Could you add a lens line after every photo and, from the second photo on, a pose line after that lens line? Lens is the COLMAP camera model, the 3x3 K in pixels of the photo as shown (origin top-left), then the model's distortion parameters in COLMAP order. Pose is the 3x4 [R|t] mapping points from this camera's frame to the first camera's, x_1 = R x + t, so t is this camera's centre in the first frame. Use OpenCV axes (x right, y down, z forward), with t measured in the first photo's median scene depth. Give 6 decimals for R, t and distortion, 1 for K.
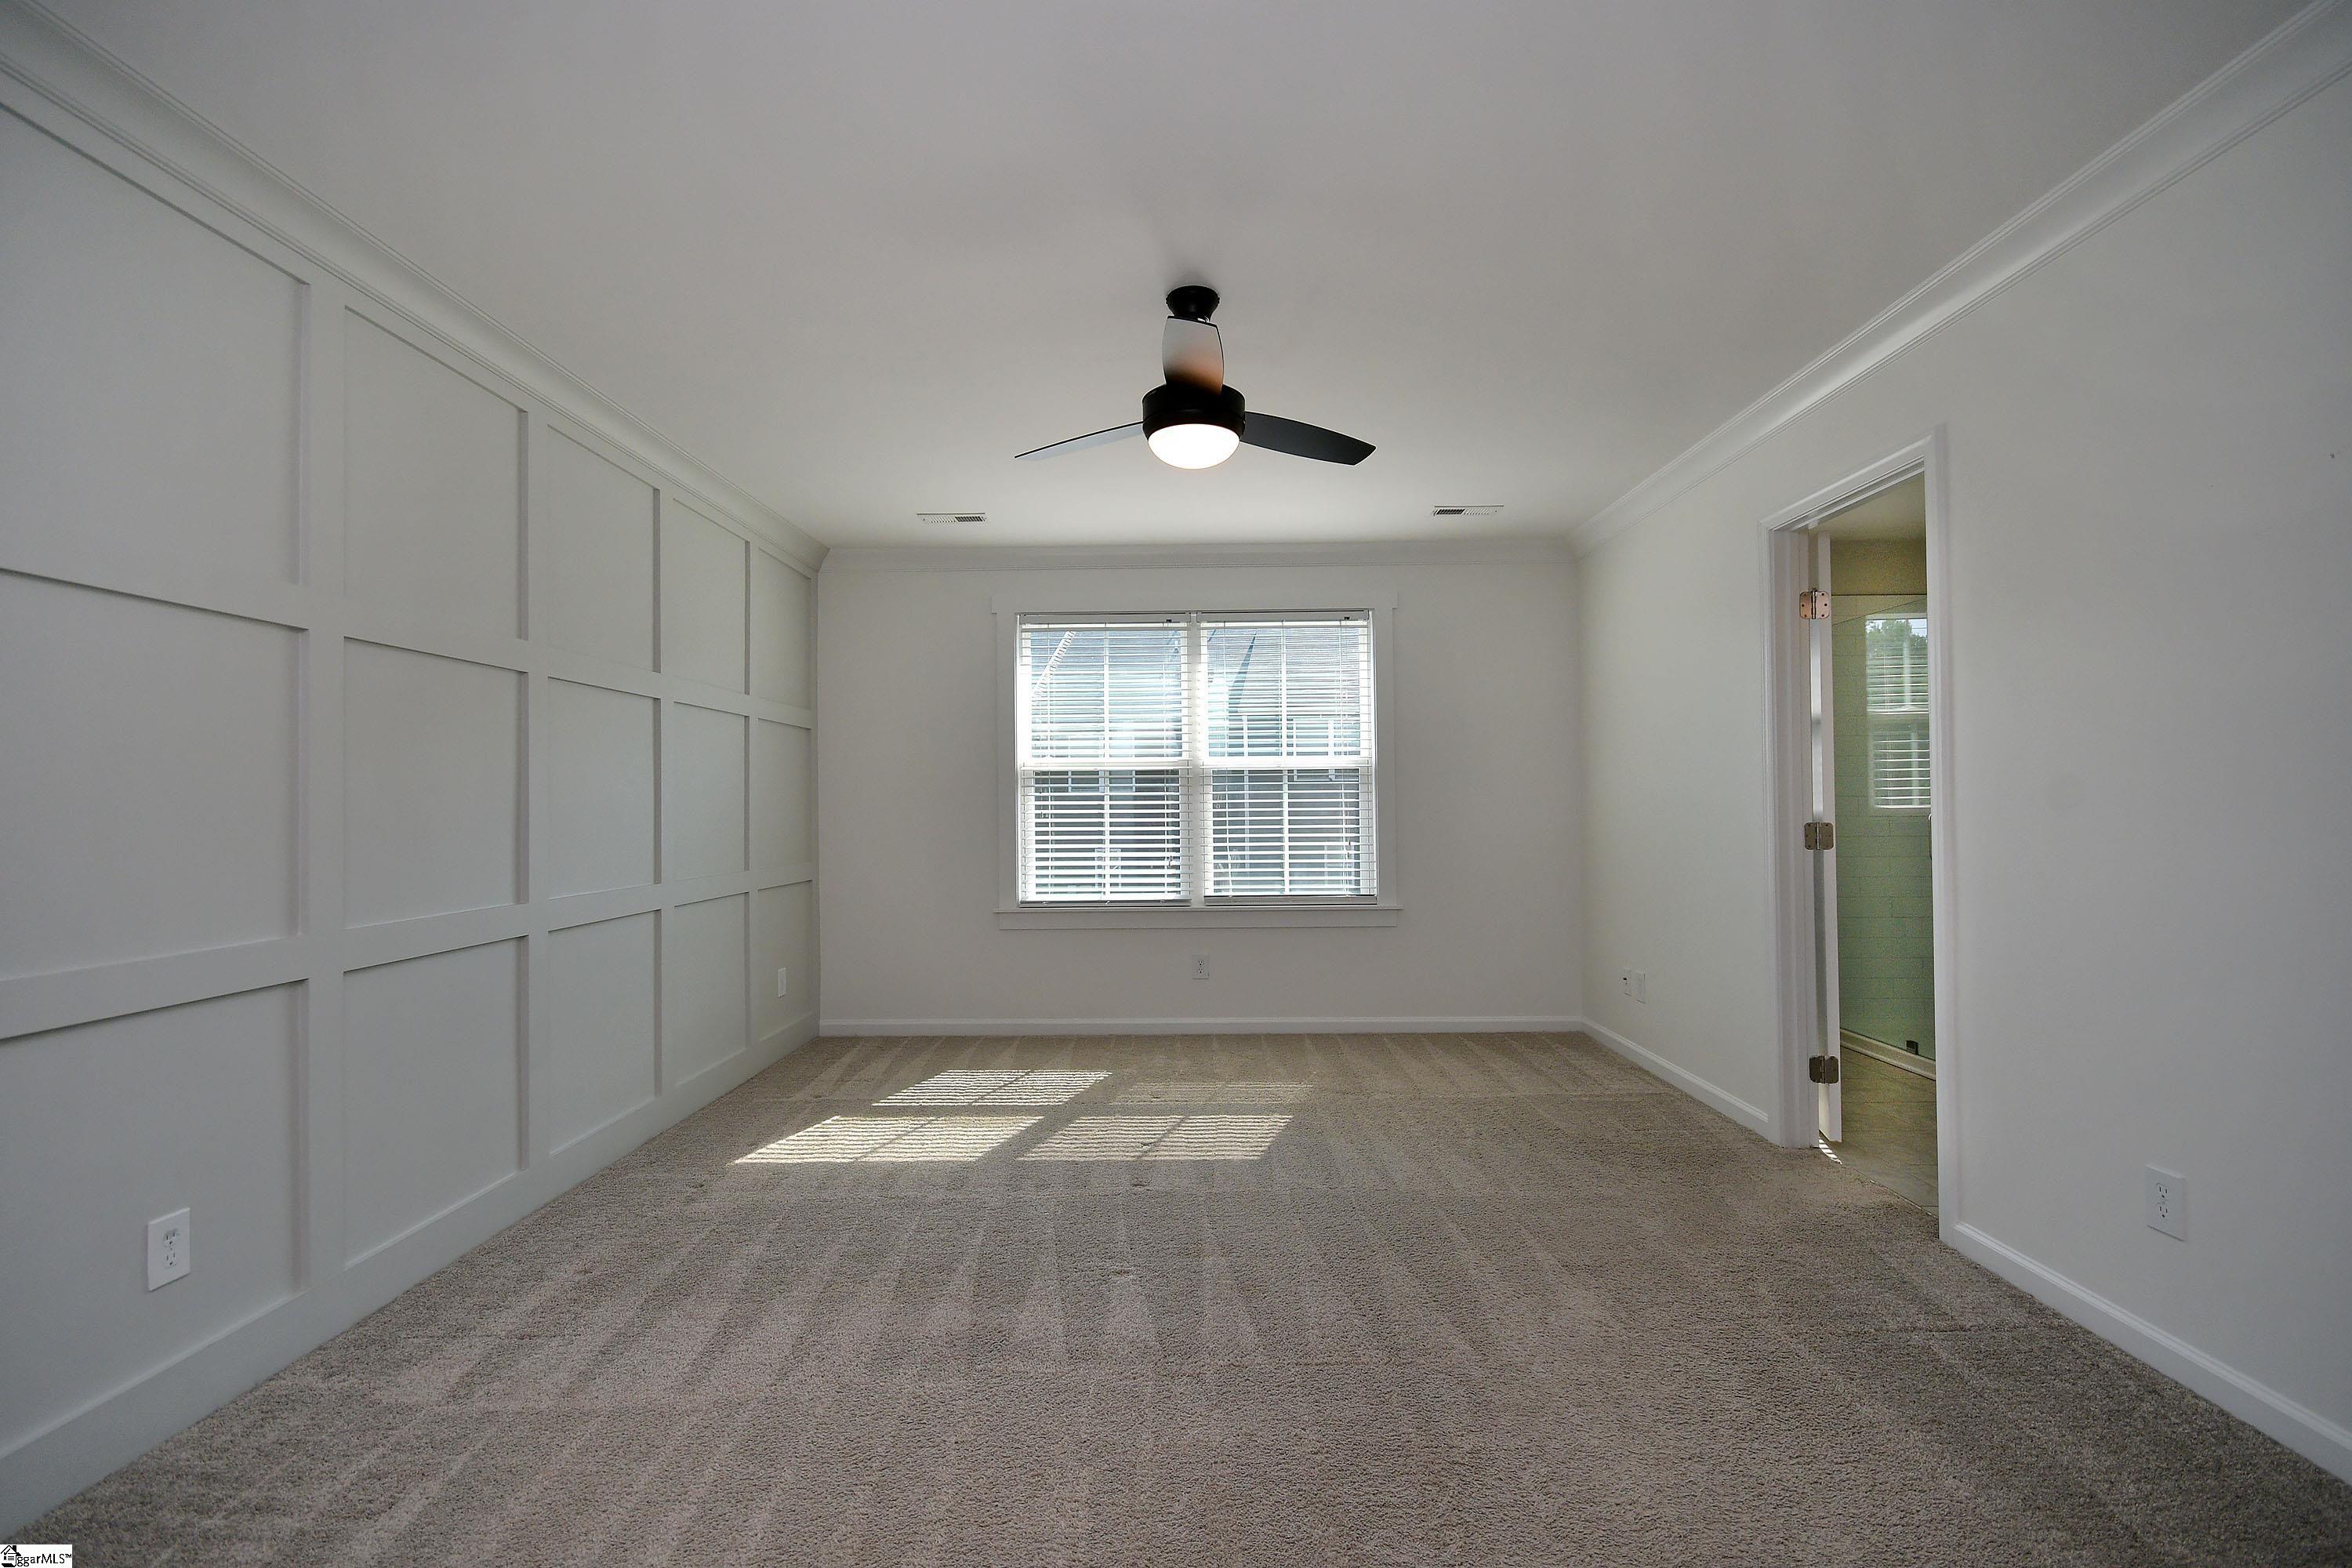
lens RADIAL K [[1060.7, 0, 1208.3], [0, 1060.7, 778.0], [0, 0, 1]] dist [0.002079, -0.010722]
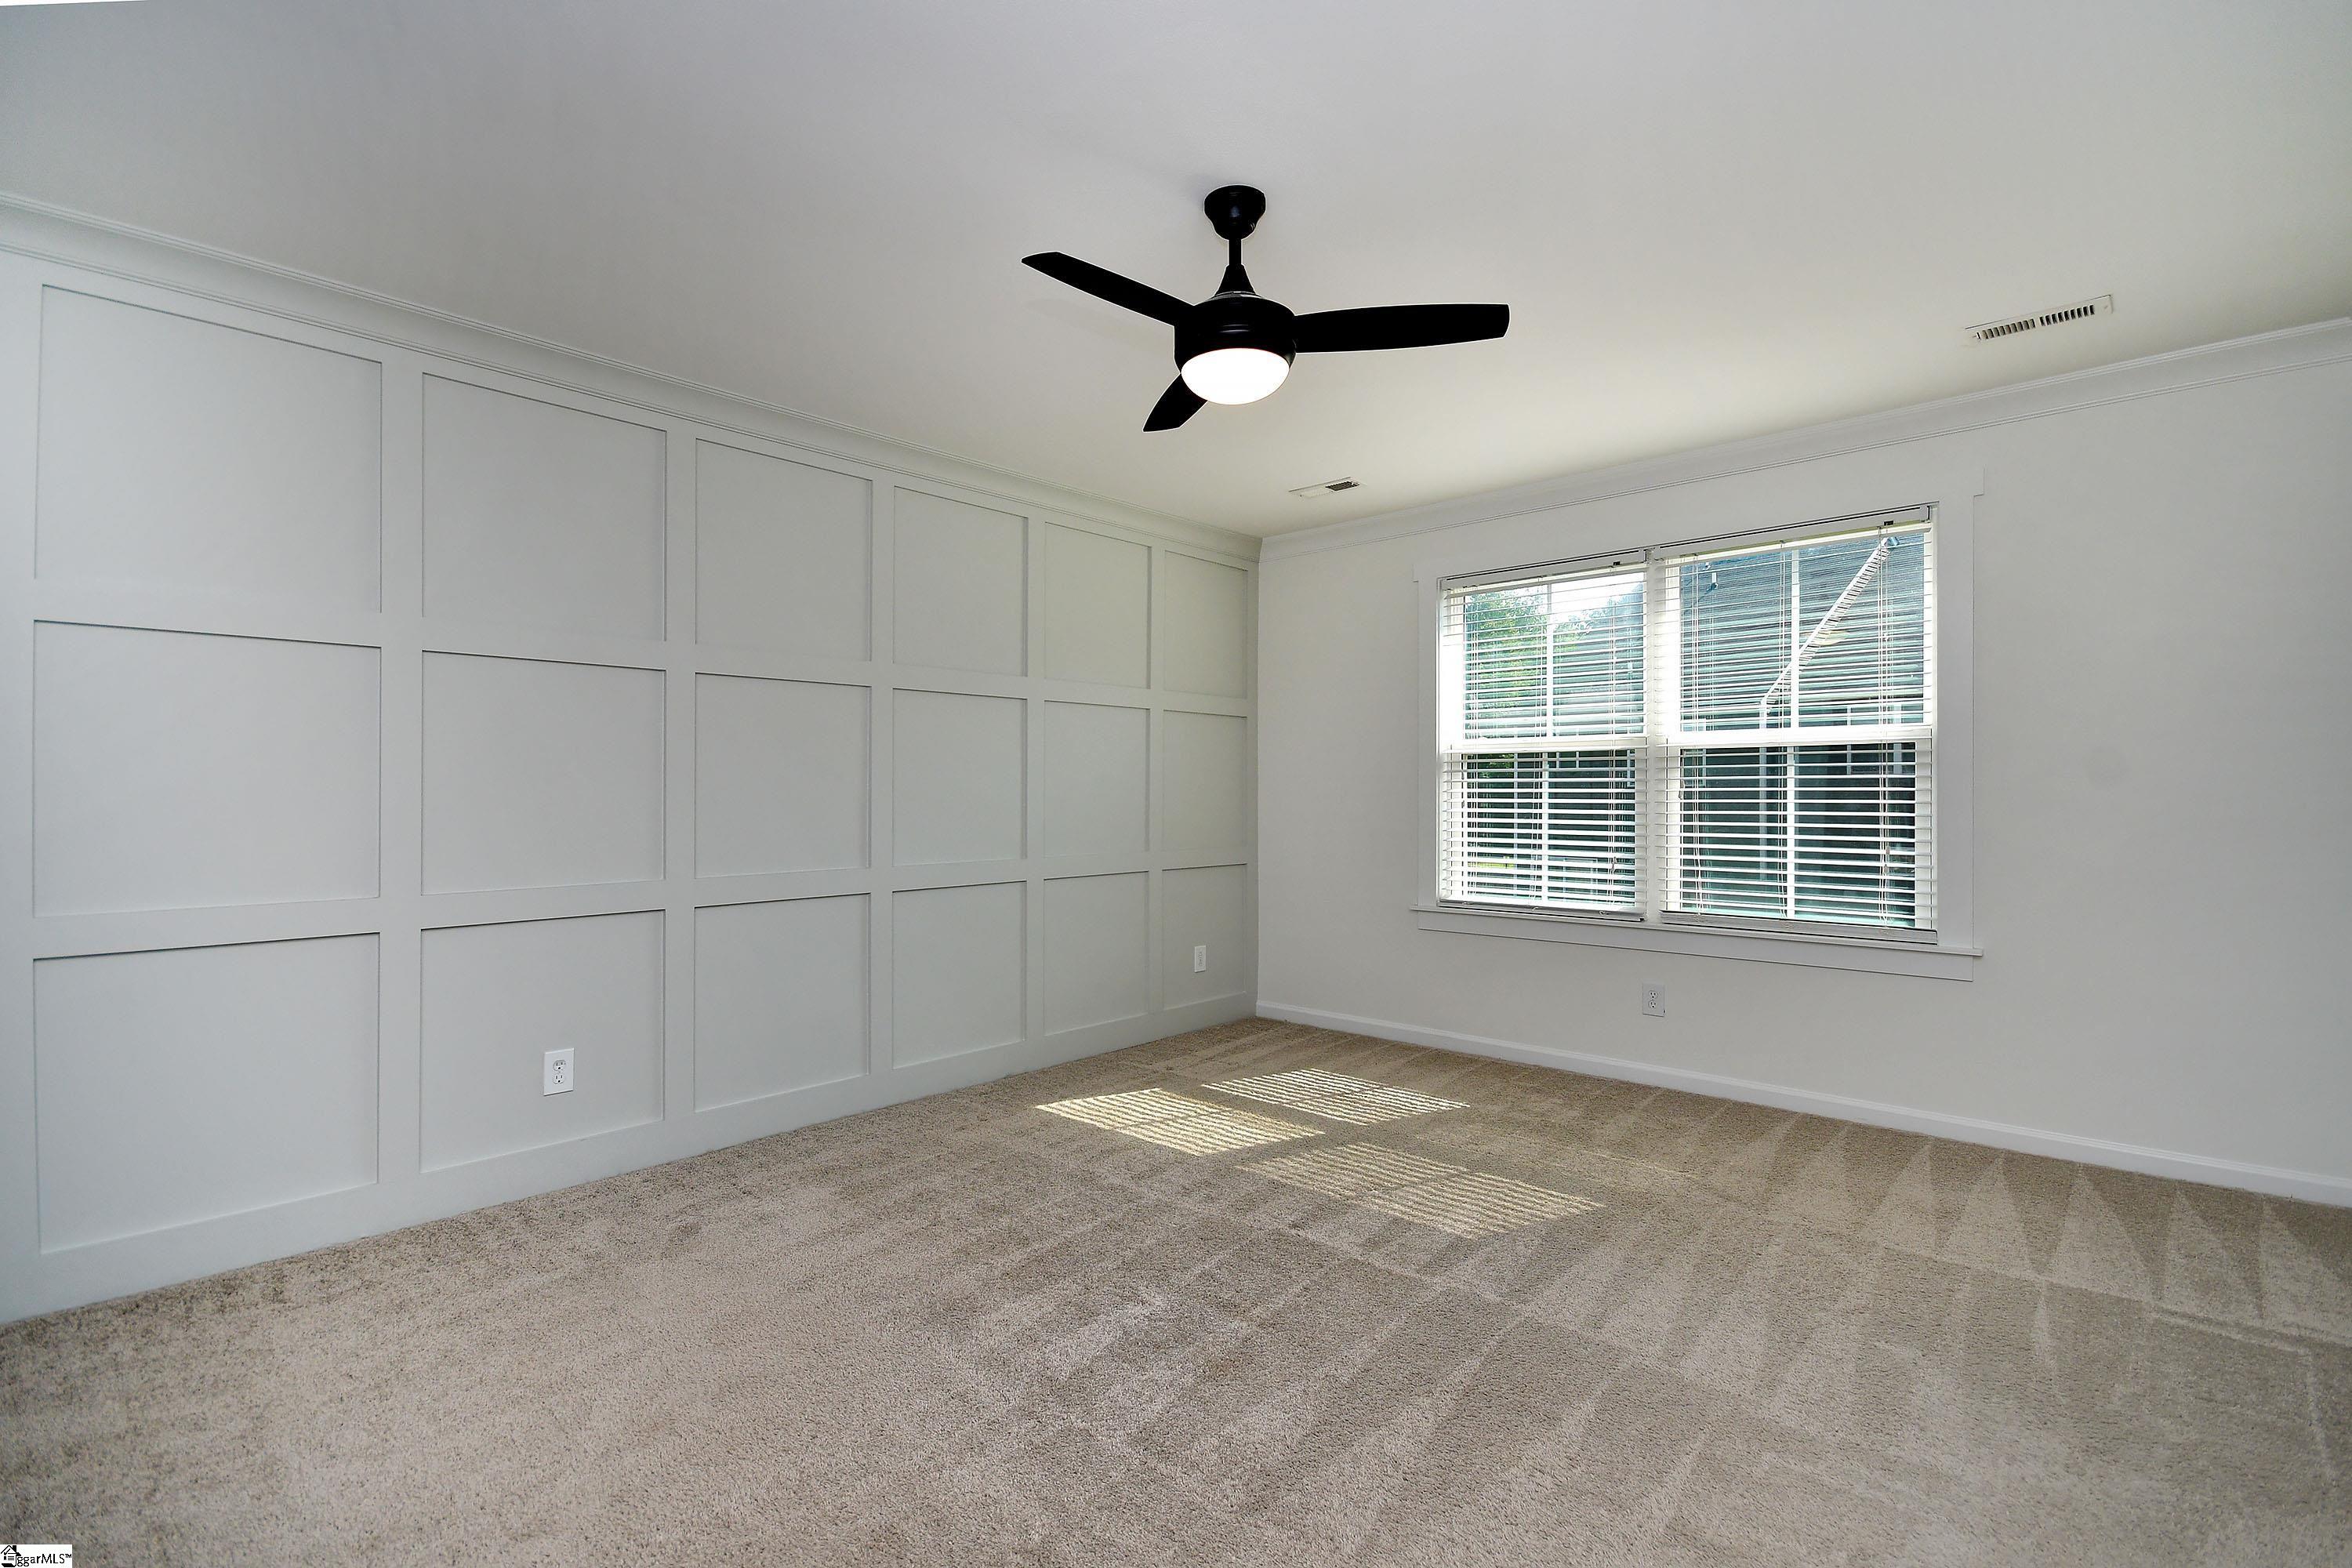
lens RADIAL K [[1106.0, 0, 1176.0], [0, 1106.0, 784.0], [0, 0, 1]] dist [-0.003146, -0.000213]
pose [[0.720356, 0.005436, -0.693583, 0.356025], [0.011109, 0.999751, 0.019374, -0.002538], [0.693516, -0.021661, 0.720116, 0.195664]]
